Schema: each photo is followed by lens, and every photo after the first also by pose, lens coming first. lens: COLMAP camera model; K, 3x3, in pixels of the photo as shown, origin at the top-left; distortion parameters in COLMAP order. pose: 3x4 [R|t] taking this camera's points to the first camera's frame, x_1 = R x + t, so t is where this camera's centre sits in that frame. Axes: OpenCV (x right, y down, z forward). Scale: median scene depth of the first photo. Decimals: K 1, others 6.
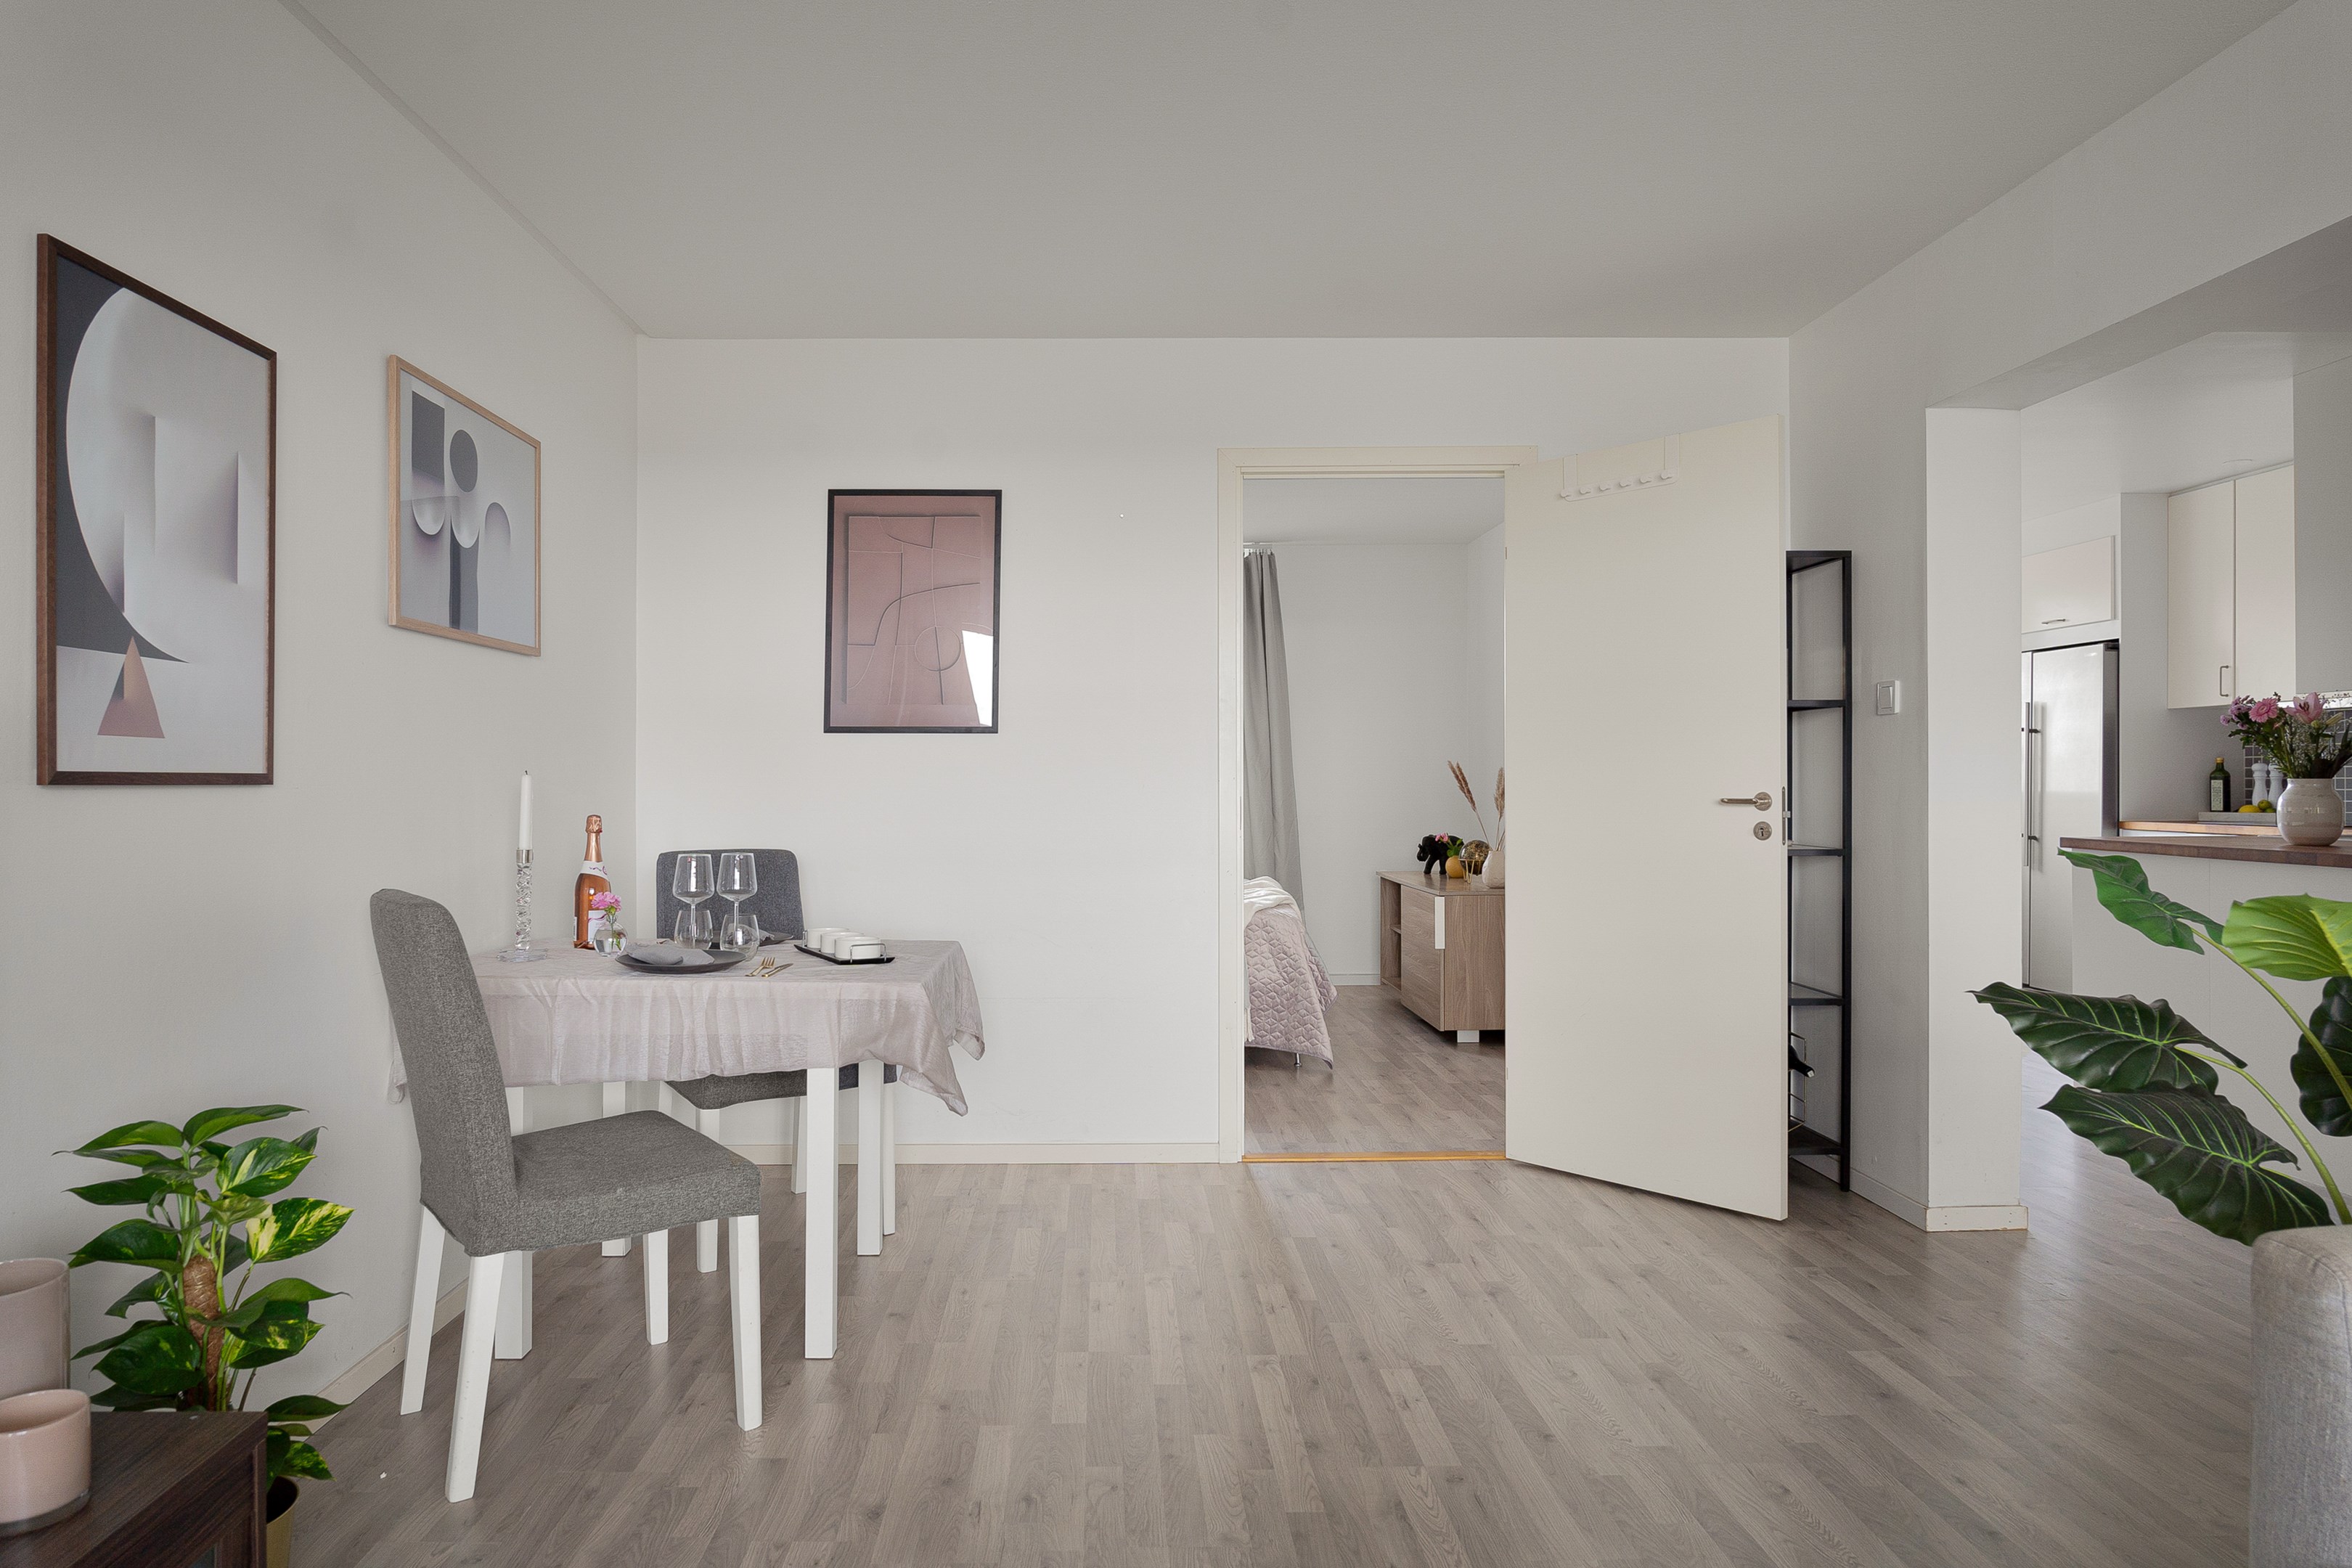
lens RADIAL K [[1455.0, 0, 1130.8], [0, 1455.0, 785.2], [0, 0, 1]] dist [-0.006694, -0.000356]
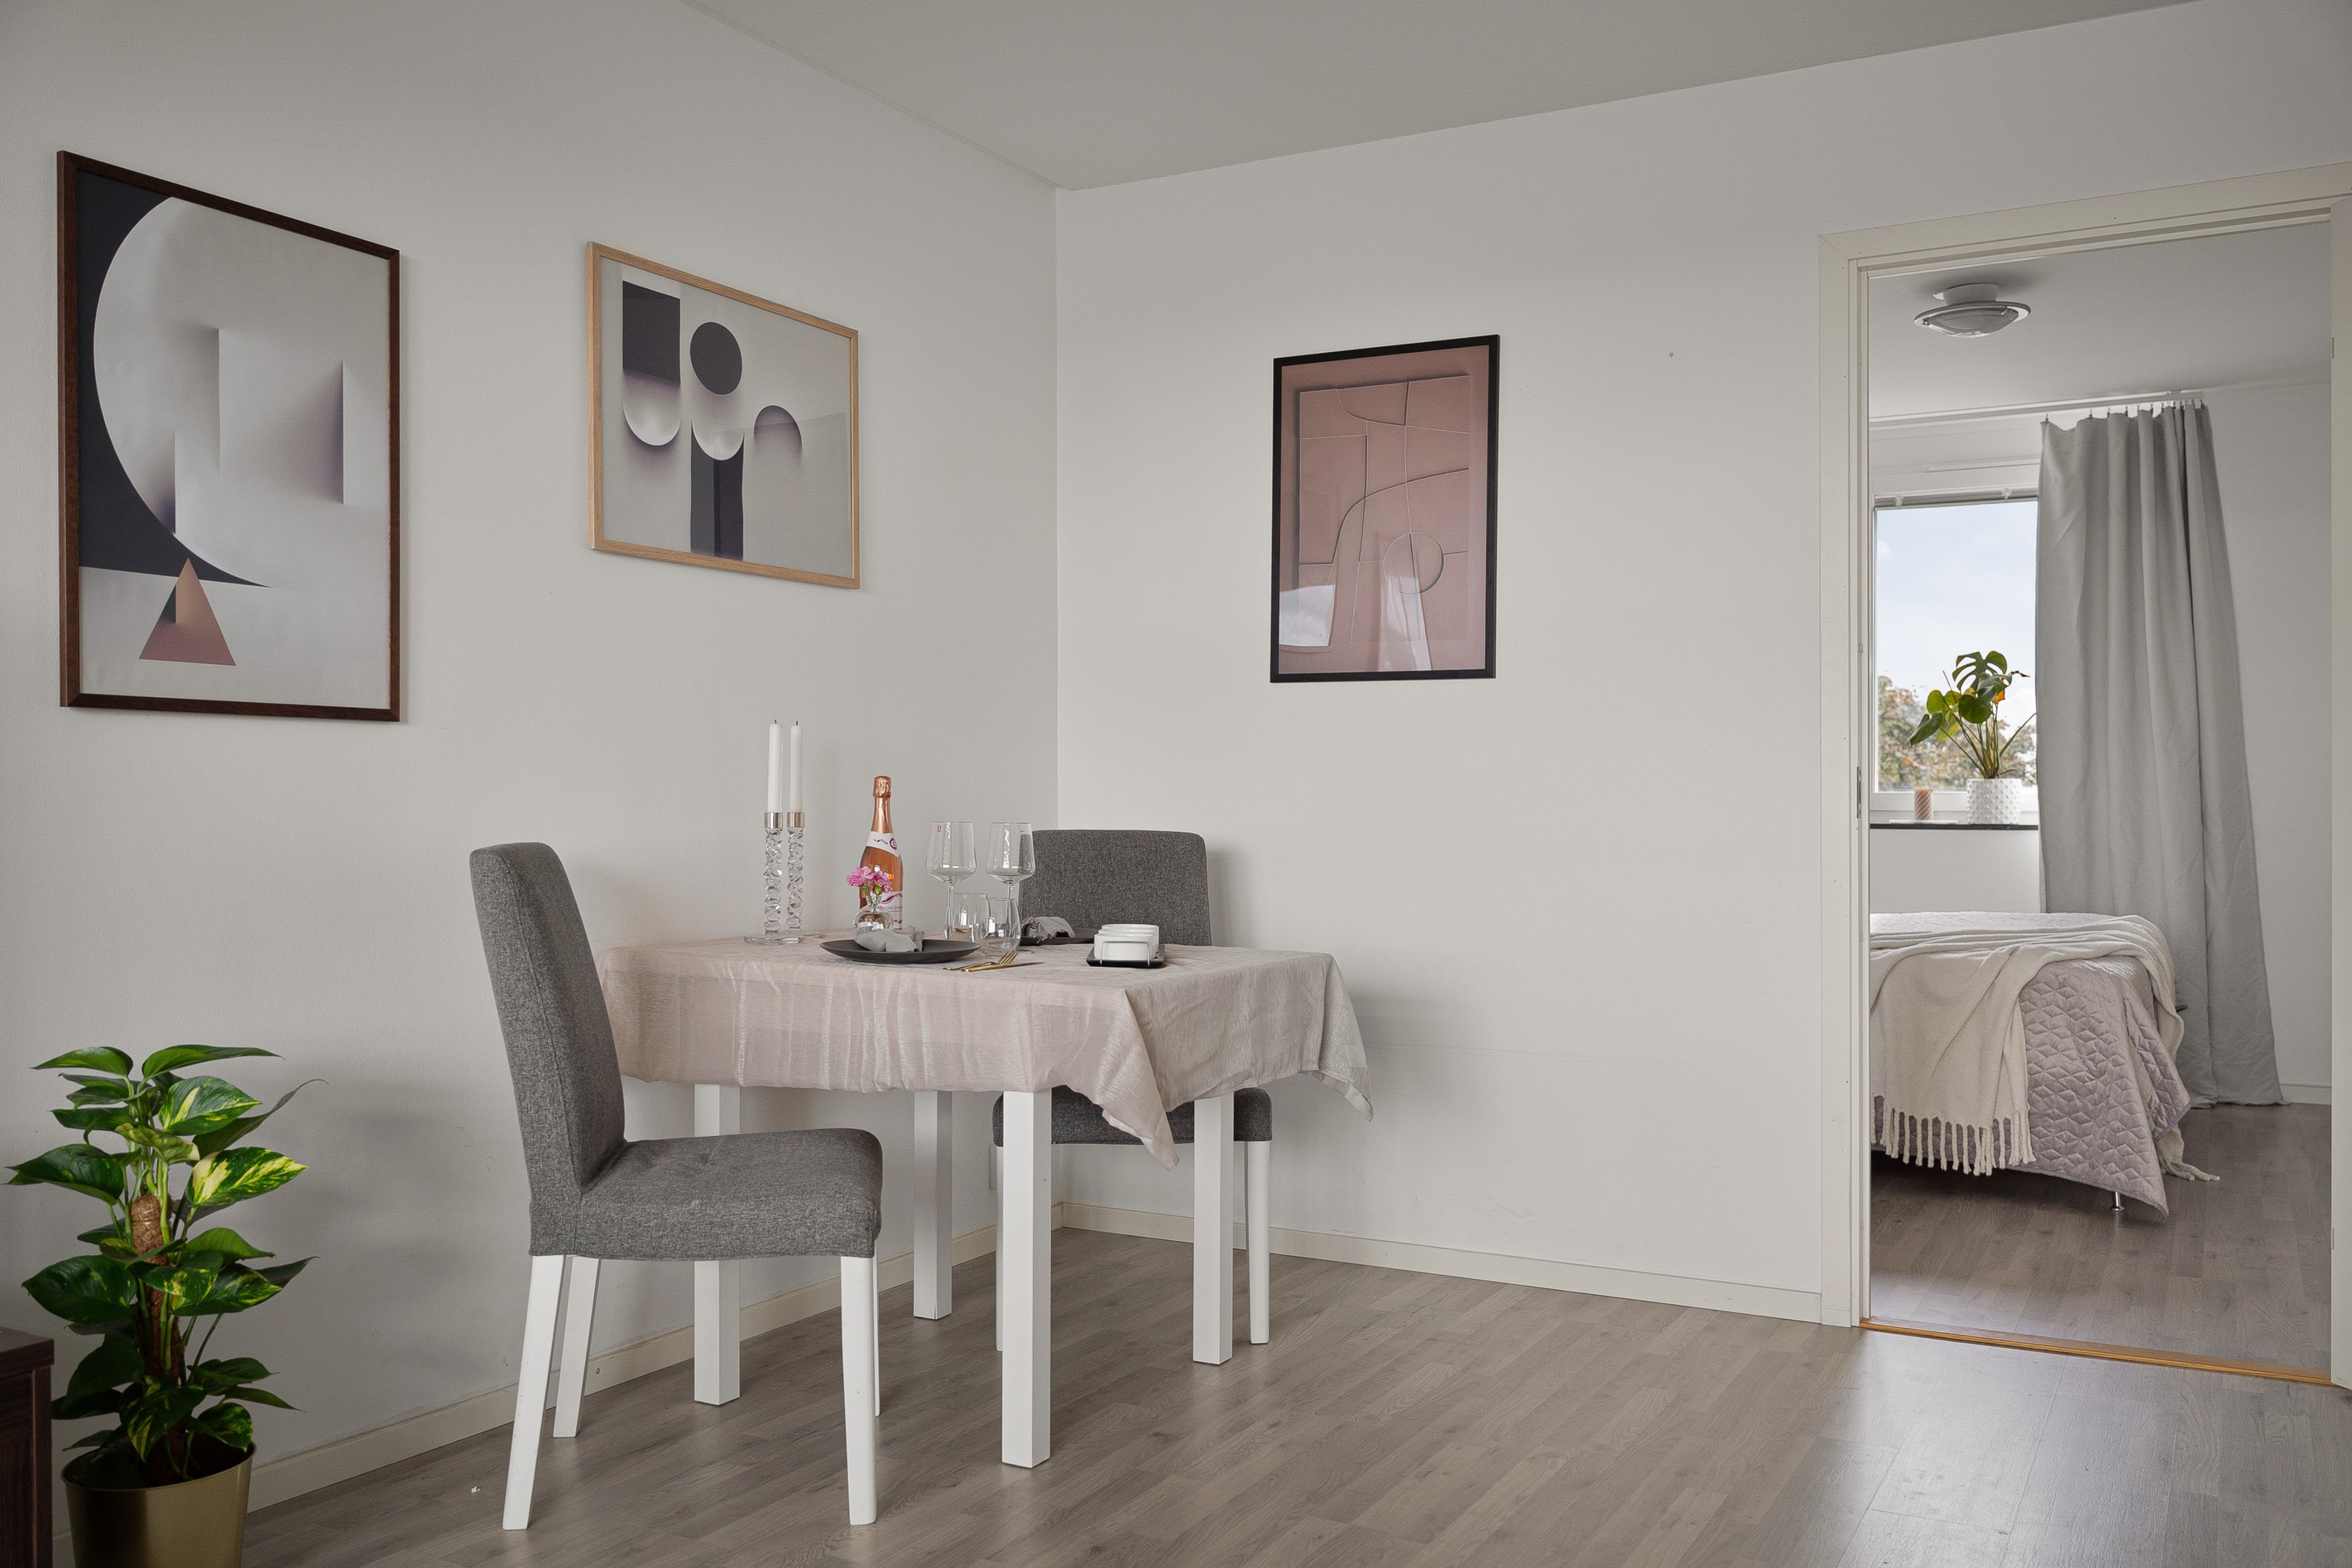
lens RADIAL K [[1969.5, 0, 1182.9], [0, 1969.5, 819.7], [0, 0, 1]] dist [-0.001025, 0.000470]
pose [[0.871025, 0.010722, -0.491122, 0.429320], [-0.006763, 0.999929, 0.009836, 0.043371], [0.491192, -0.005246, 0.871035, 0.145063]]
